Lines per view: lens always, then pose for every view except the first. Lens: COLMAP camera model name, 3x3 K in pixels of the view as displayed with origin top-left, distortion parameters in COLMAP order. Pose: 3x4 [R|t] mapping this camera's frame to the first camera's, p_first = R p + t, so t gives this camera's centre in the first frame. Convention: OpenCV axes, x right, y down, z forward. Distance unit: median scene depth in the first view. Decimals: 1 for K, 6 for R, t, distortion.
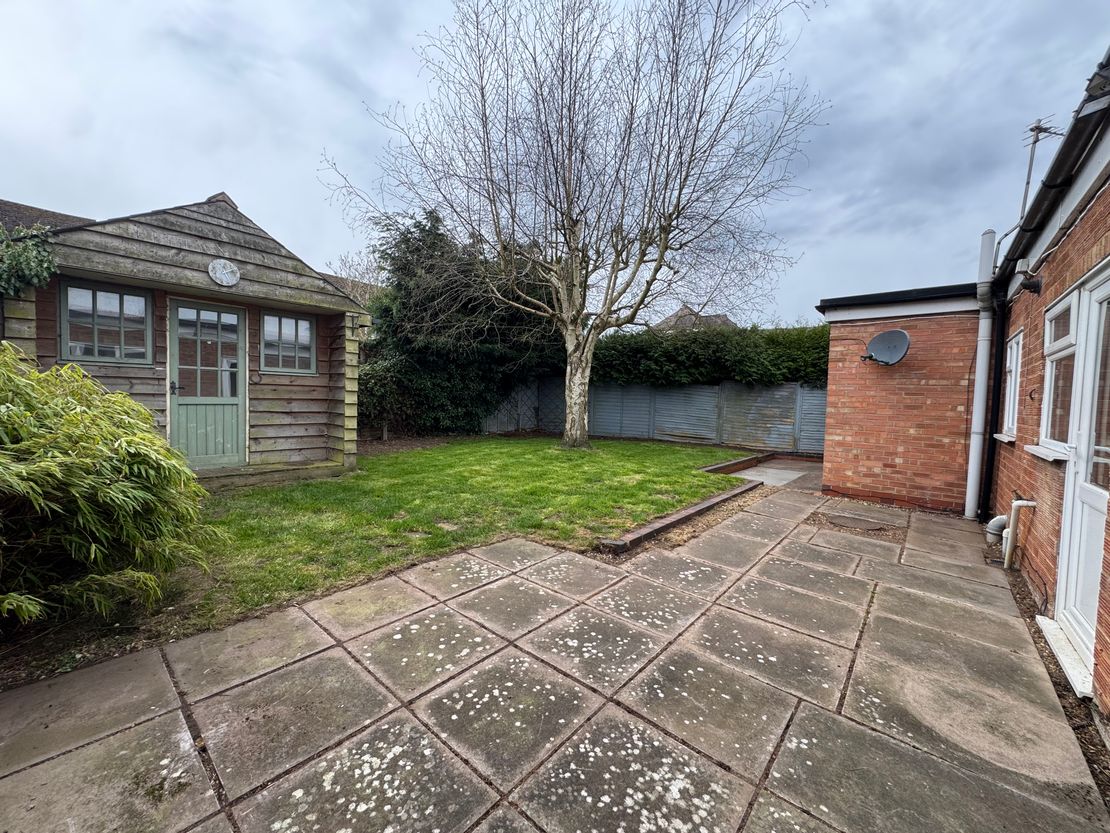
lens RADIAL K [[440.8, 0, 555.0], [0, 440.8, 416.5], [0, 0, 1]] dist [0.000407, -0.000021]
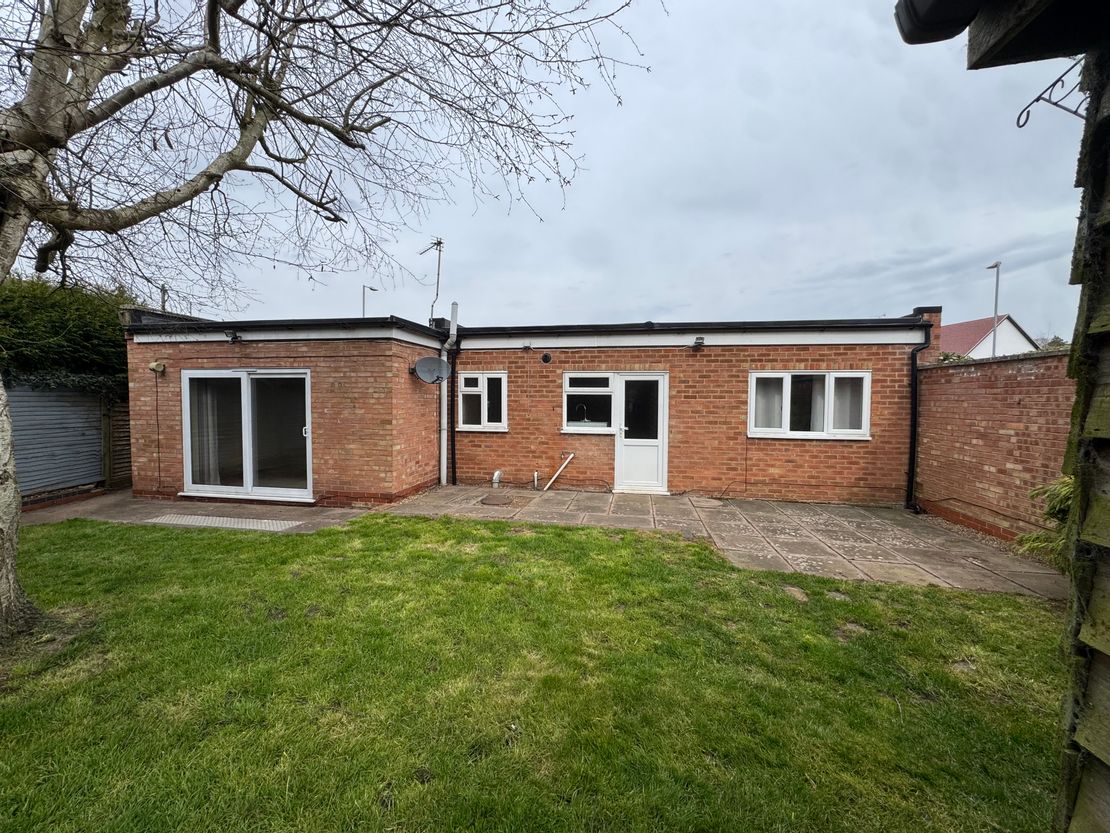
lens RADIAL K [[440.8, 0, 555.0], [0, 440.8, 416.5], [0, 0, 1]] dist [0.000407, -0.000021]
pose [[-0.496801, -0.069967, 0.865040, -1.238510], [0.017162, 0.995758, 0.090396, -0.304631], [-0.867695, 0.059754, -0.493492, 3.061388]]
